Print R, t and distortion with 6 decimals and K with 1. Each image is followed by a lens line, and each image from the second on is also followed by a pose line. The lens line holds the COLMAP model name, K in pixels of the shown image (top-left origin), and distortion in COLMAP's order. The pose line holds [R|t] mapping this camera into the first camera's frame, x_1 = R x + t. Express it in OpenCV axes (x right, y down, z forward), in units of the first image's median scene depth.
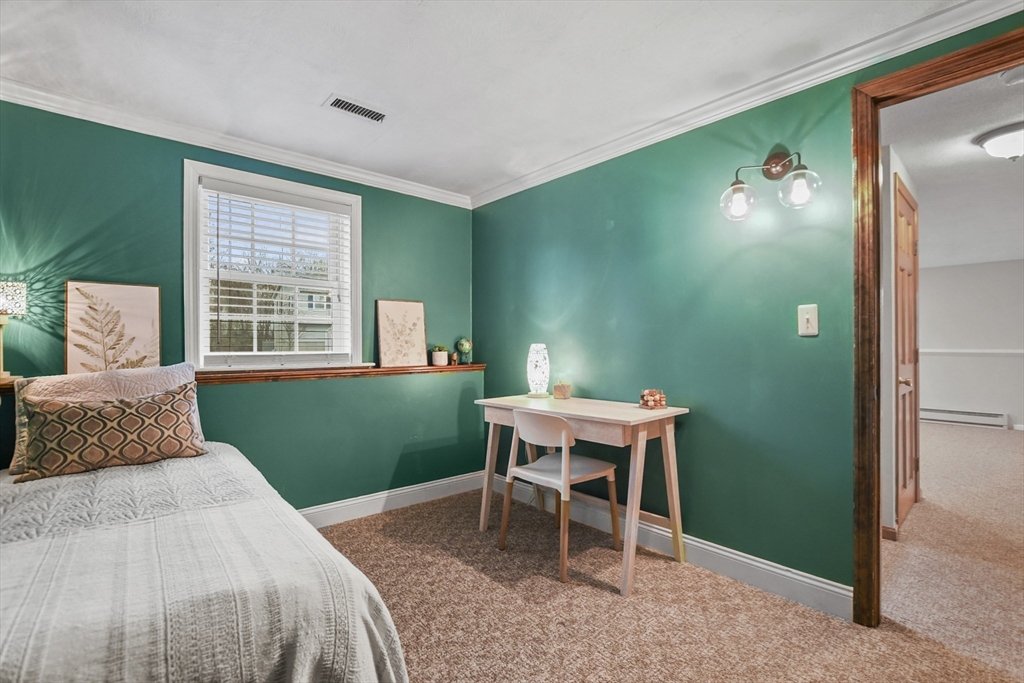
lens RADIAL K [[454.8, 0, 514.2], [0, 454.8, 342.9], [0, 0, 1]] dist [-0.007615, -0.000081]
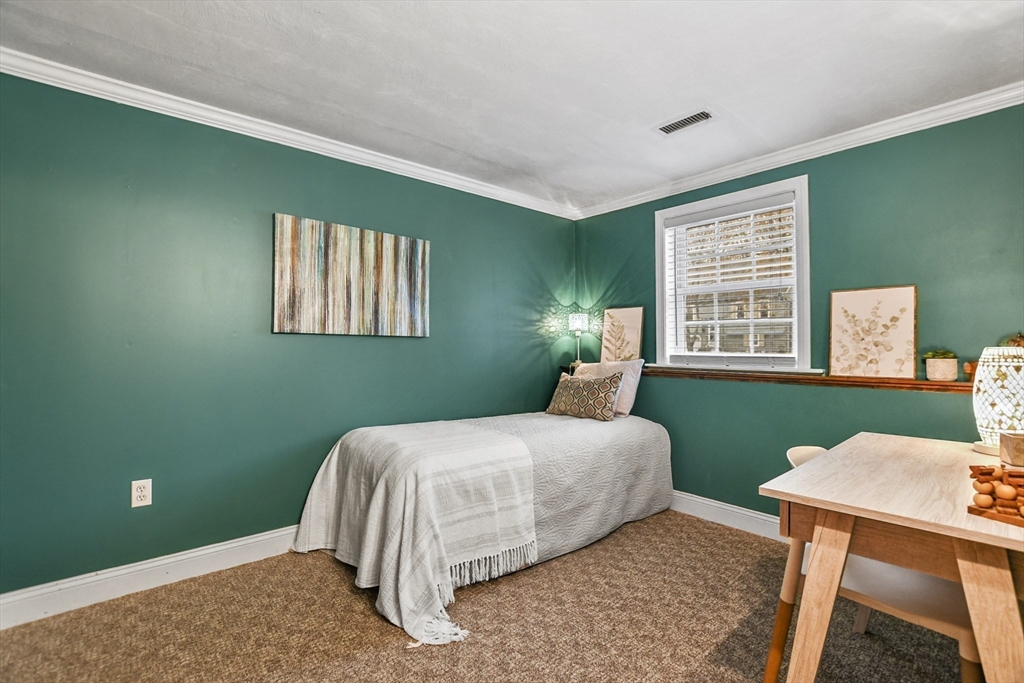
lens RADIAL K [[454.8, 0, 514.2], [0, 454.8, 342.9], [0, 0, 1]] dist [-0.007615, -0.000081]
pose [[0.012585, -0.004604, -0.999910, 0.648069], [0.001381, 0.999989, -0.004587, -0.001804], [0.999920, -0.001323, 0.012591, 0.553605]]
